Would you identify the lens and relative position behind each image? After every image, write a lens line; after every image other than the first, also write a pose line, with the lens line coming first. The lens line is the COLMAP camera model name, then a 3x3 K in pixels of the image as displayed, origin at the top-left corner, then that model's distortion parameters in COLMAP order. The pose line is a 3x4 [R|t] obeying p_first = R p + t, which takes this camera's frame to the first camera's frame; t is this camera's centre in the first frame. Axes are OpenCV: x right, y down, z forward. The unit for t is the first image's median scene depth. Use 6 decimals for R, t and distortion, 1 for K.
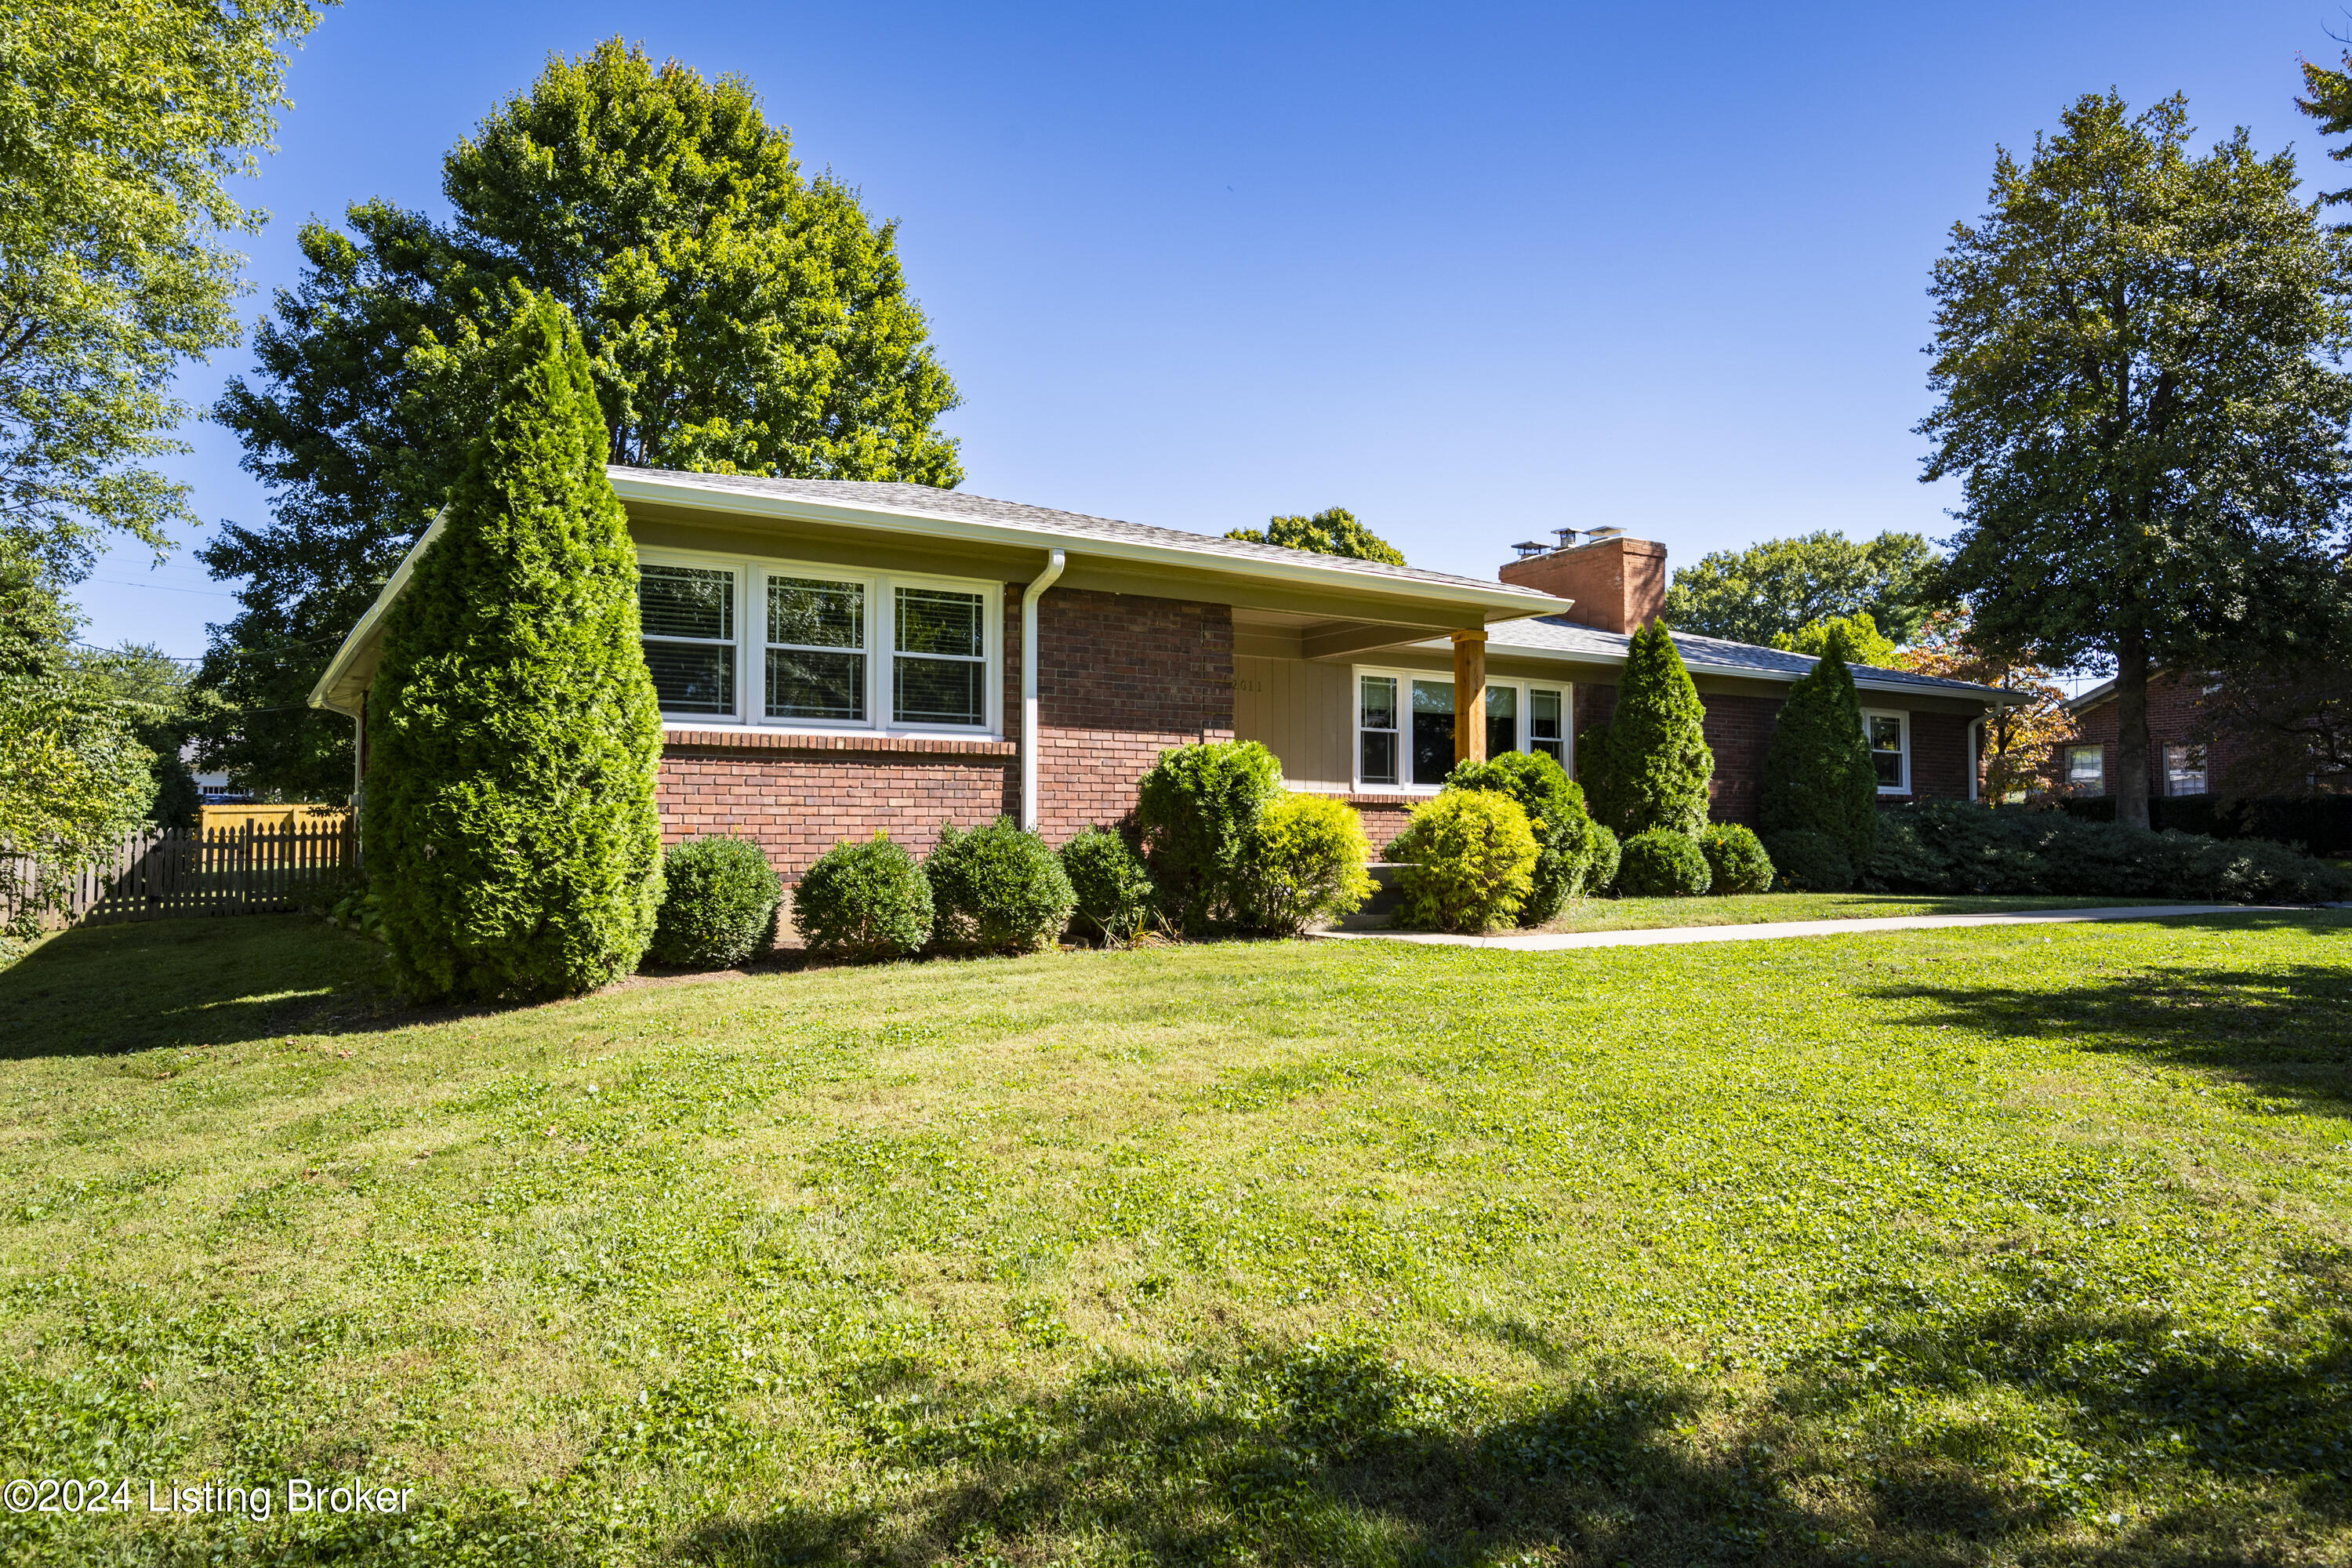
lens RADIAL K [[1515.4, 0, 1168.9], [0, 1515.4, 796.3], [0, 0, 1]] dist [-0.006741, -0.000991]
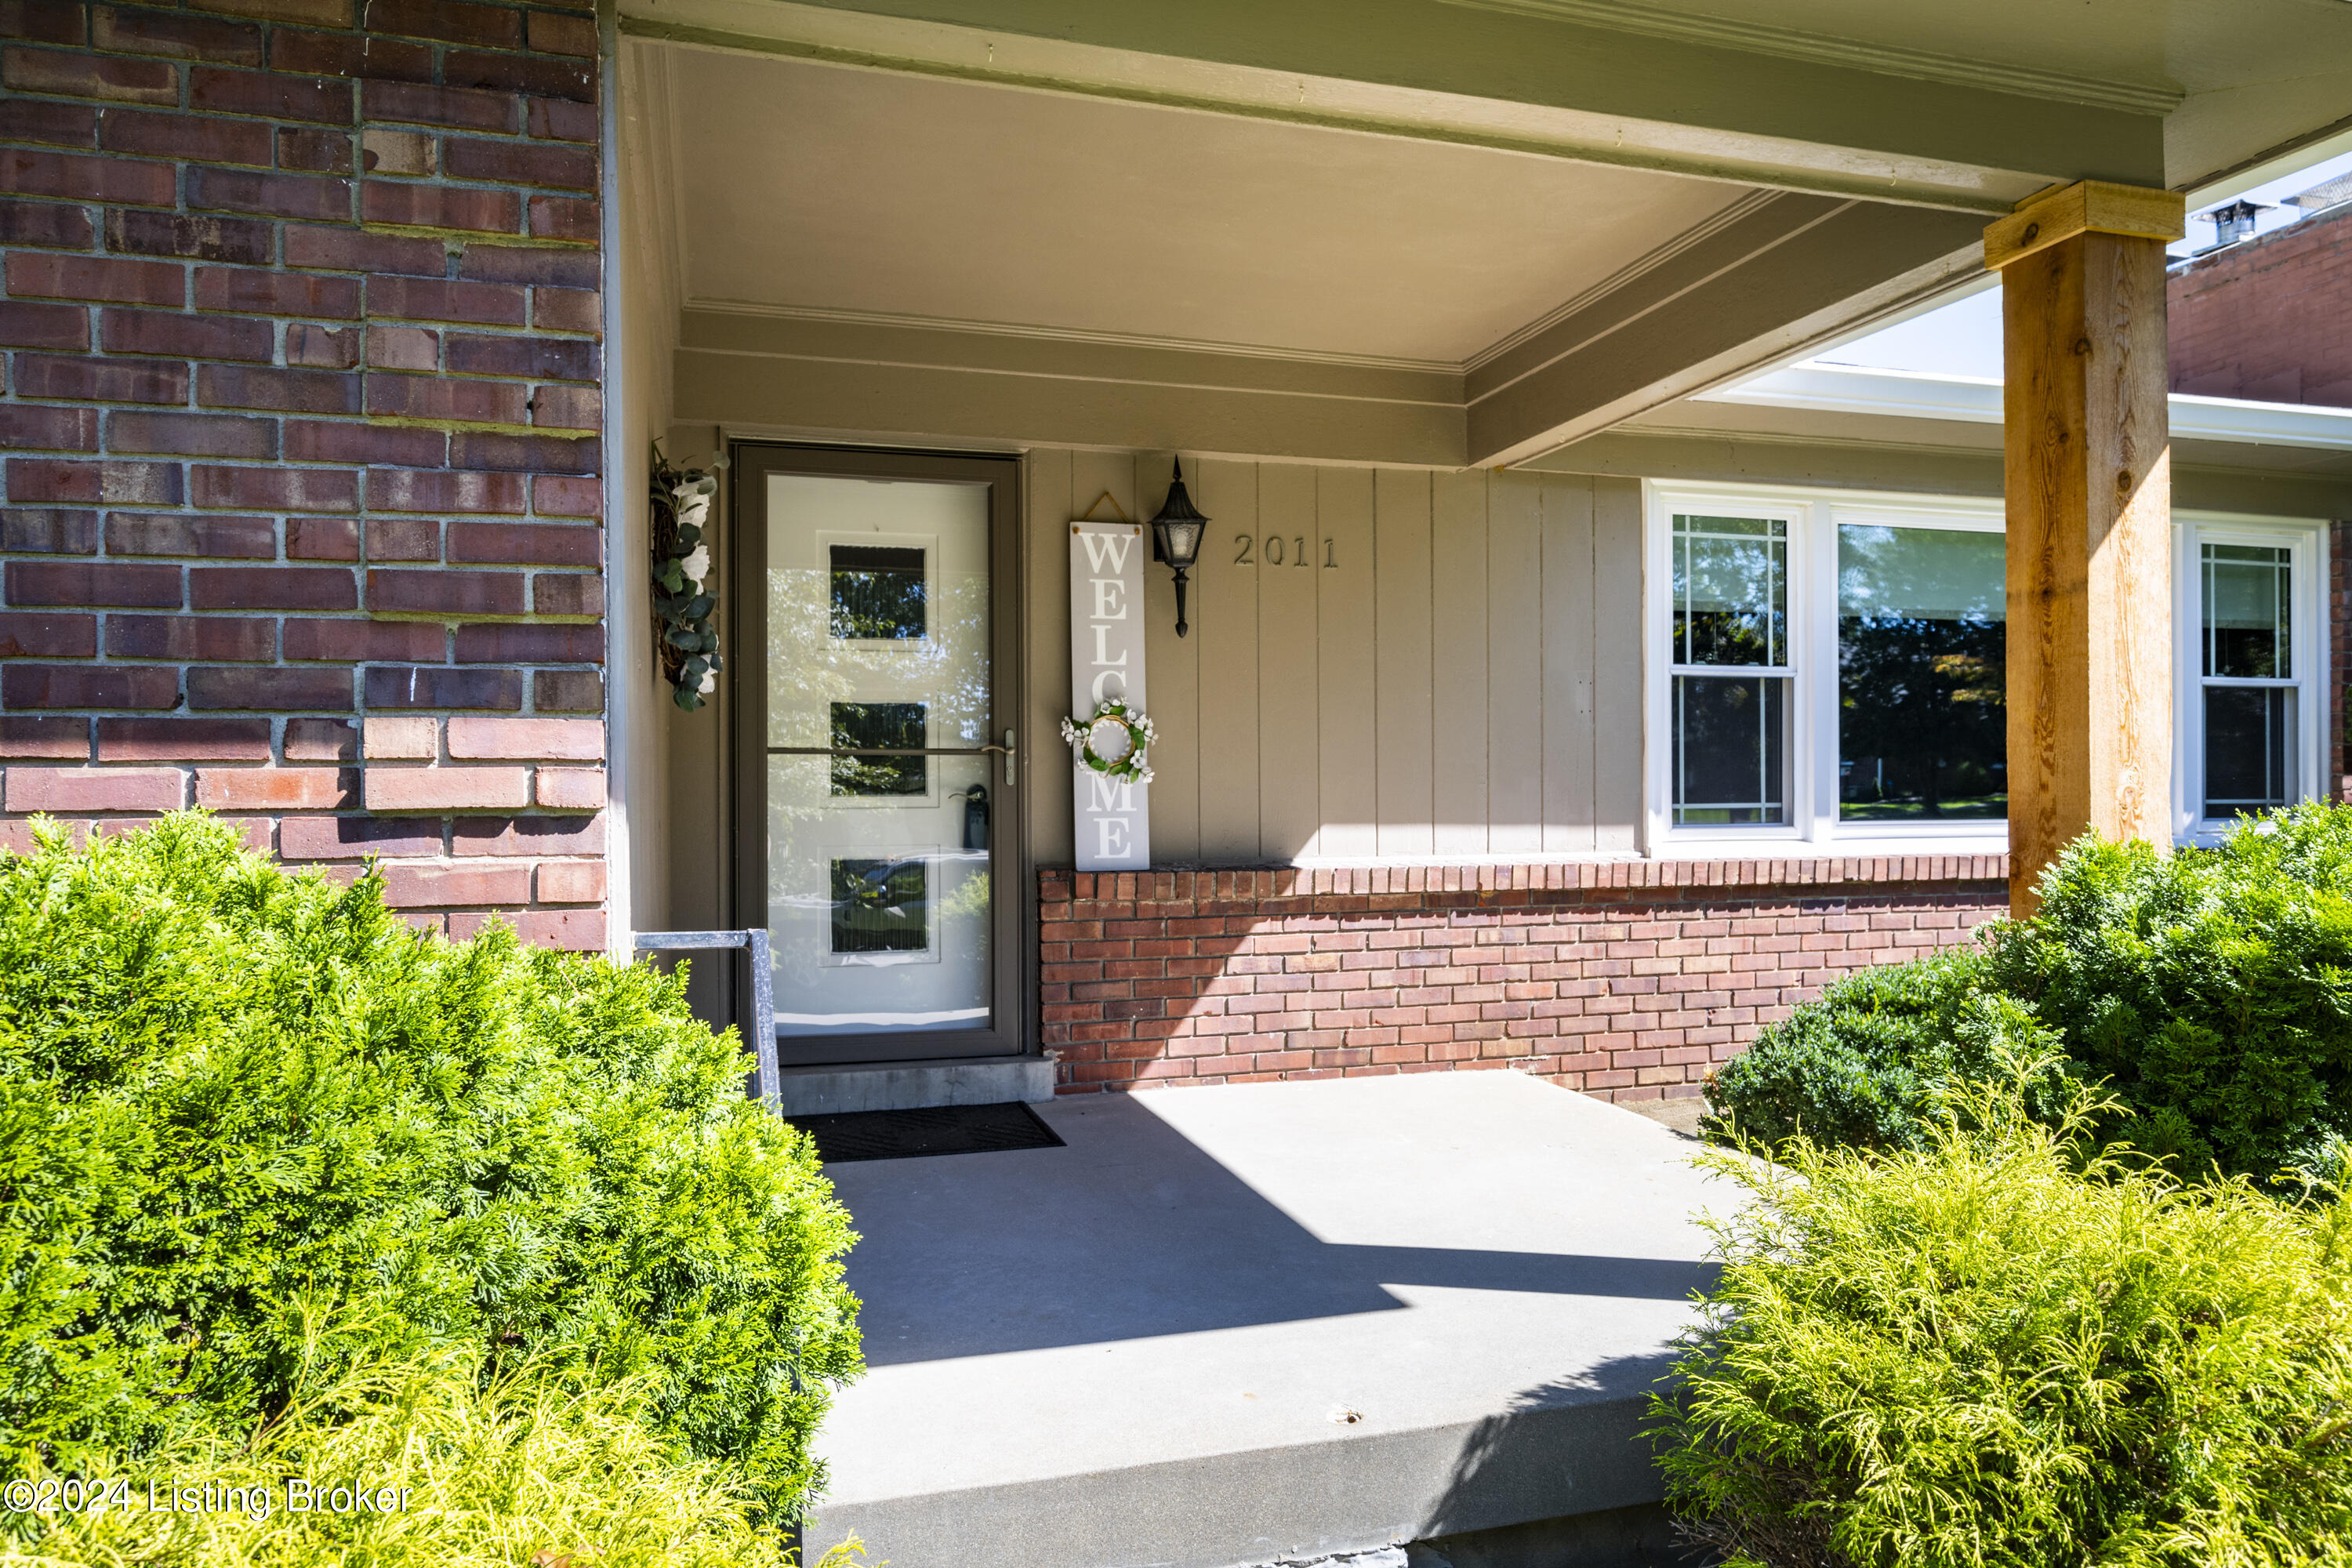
lens RADIAL K [[1515.4, 0, 1183.2], [0, 1515.4, 779.7], [0, 0, 1]] dist [-0.006741, -0.000991]
pose [[0.961337, -0.005642, -0.275318, 0.111541], [0.013415, 0.999563, 0.026356, -0.029122], [0.275048, -0.029030, 0.960992, 0.620257]]
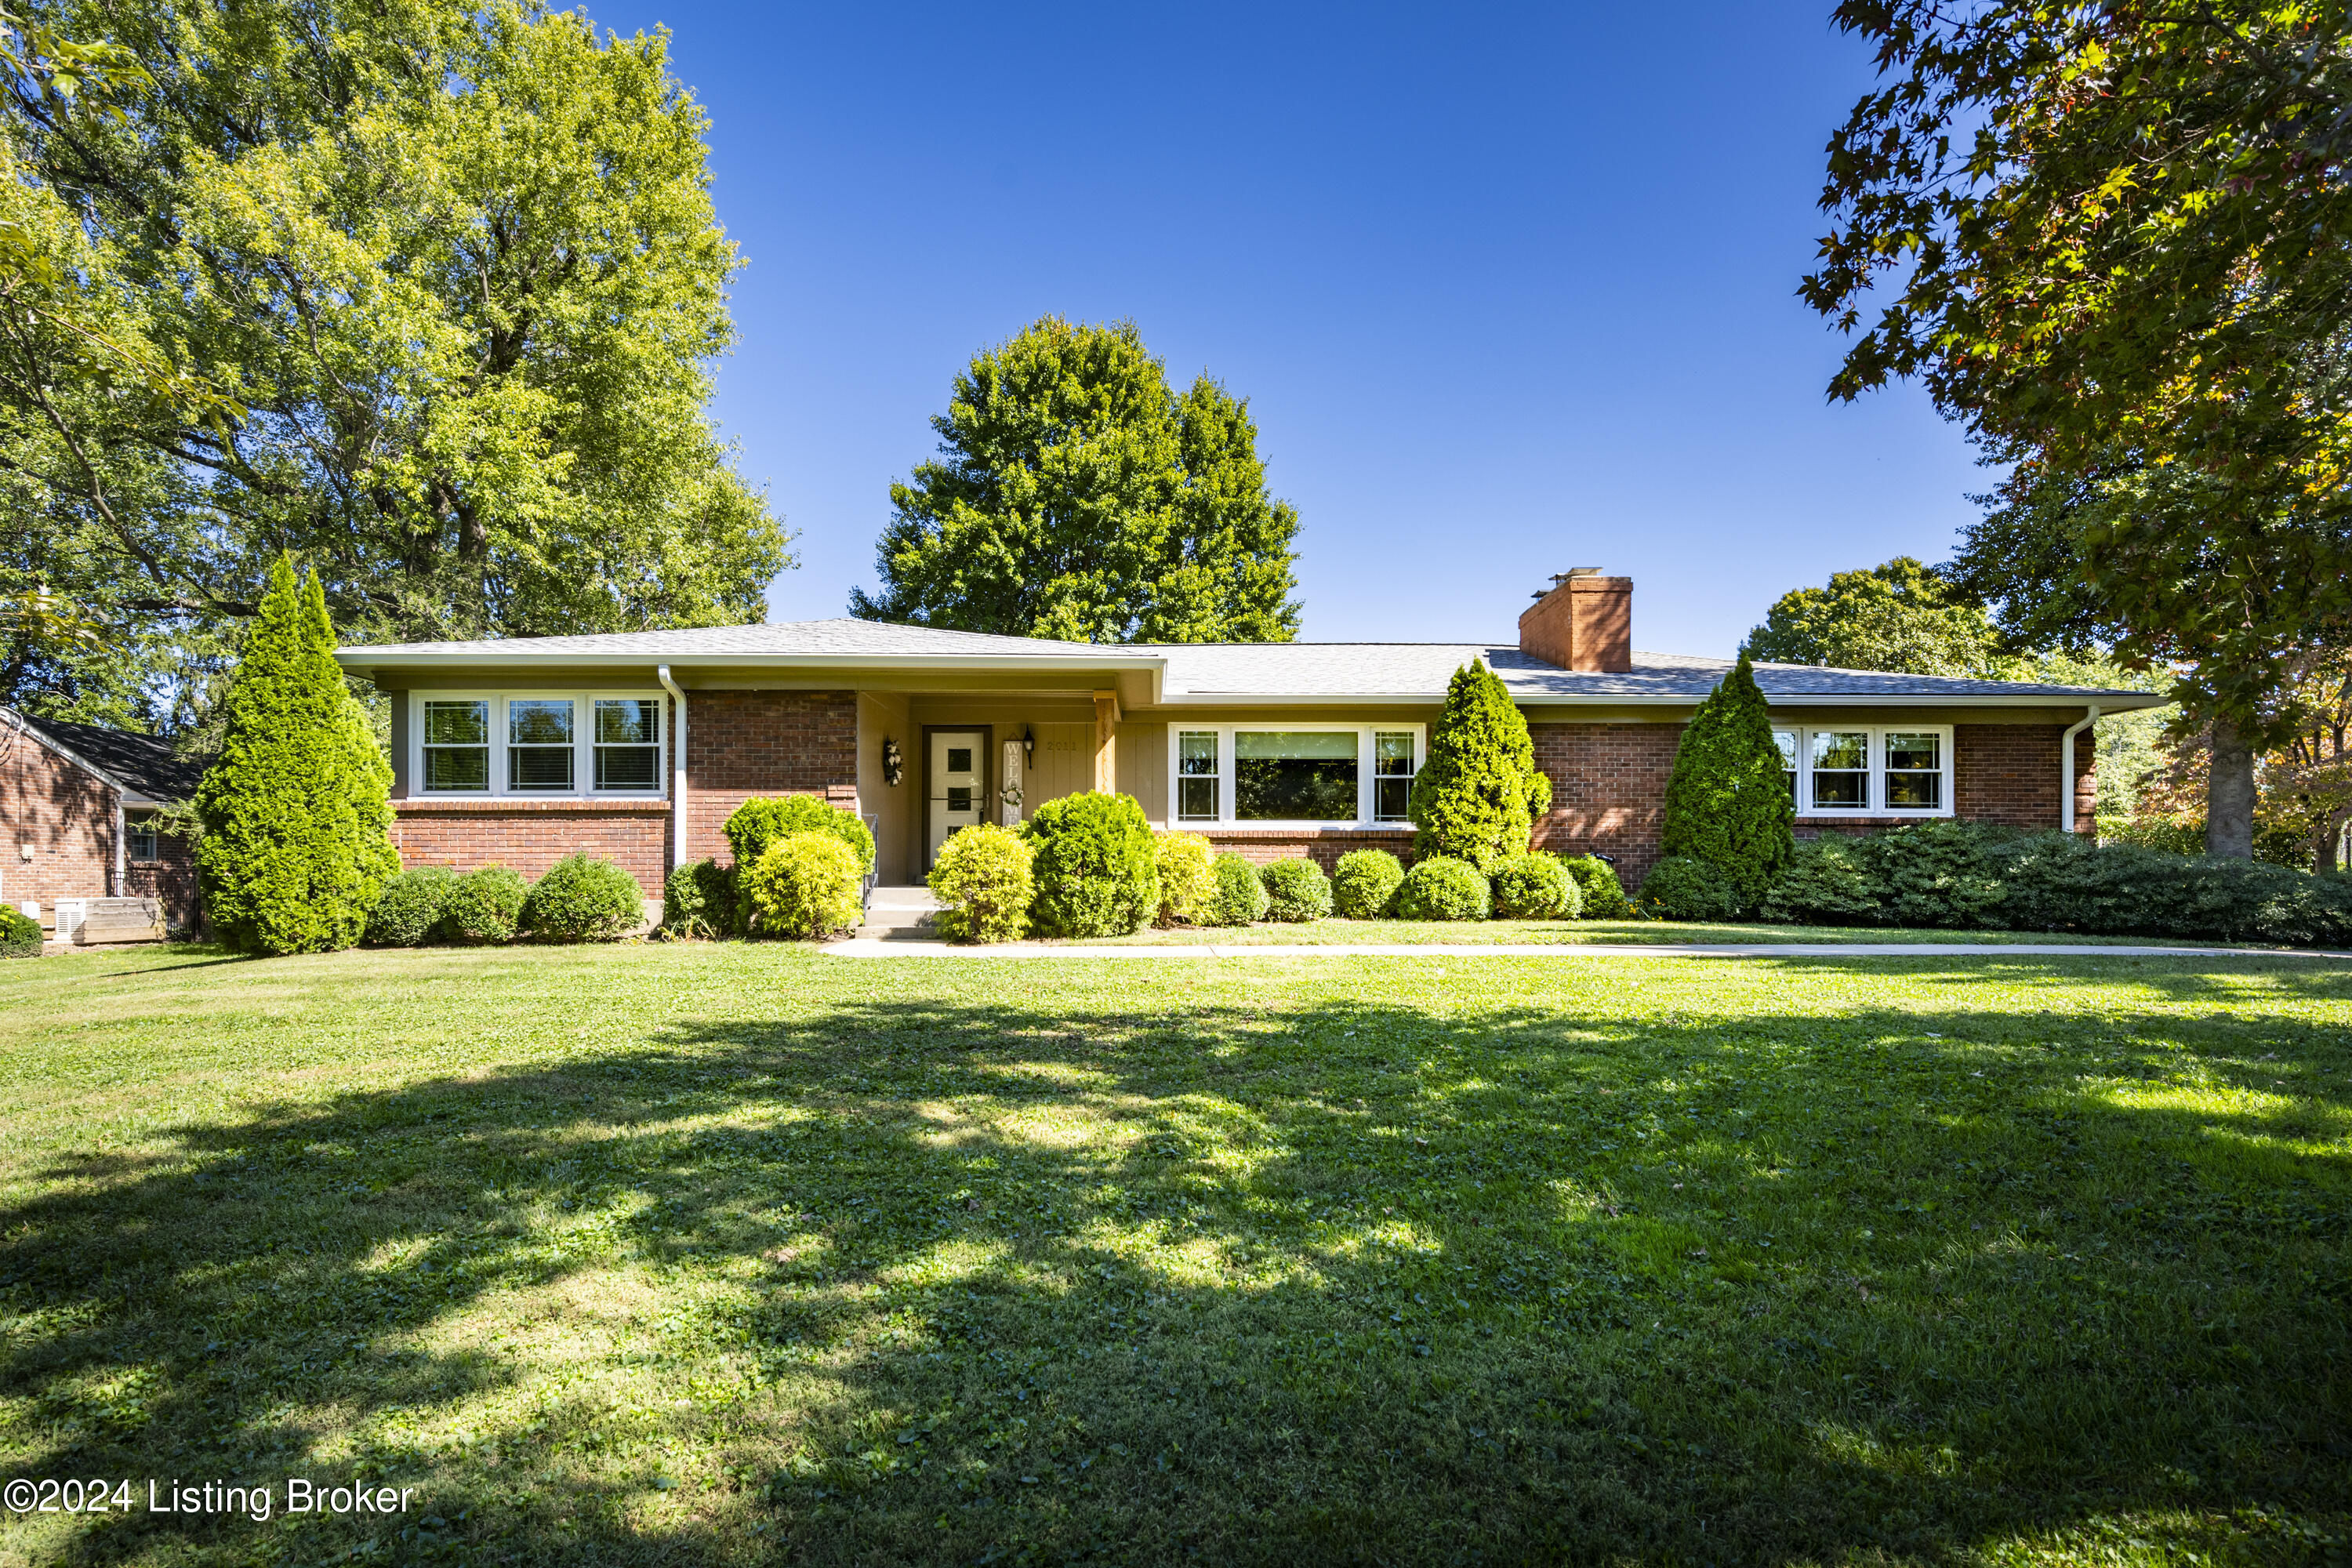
lens RADIAL K [[1152.0, 0, 1163.0], [0, 1152.0, 867.5], [0, 0, 1]] dist [0.003755, -0.000176]
pose [[0.846717, -0.003185, -0.532033, 0.586391], [0.016696, 0.999649, 0.020587, 0.008904], [0.531781, -0.026314, 0.846473, 0.209050]]
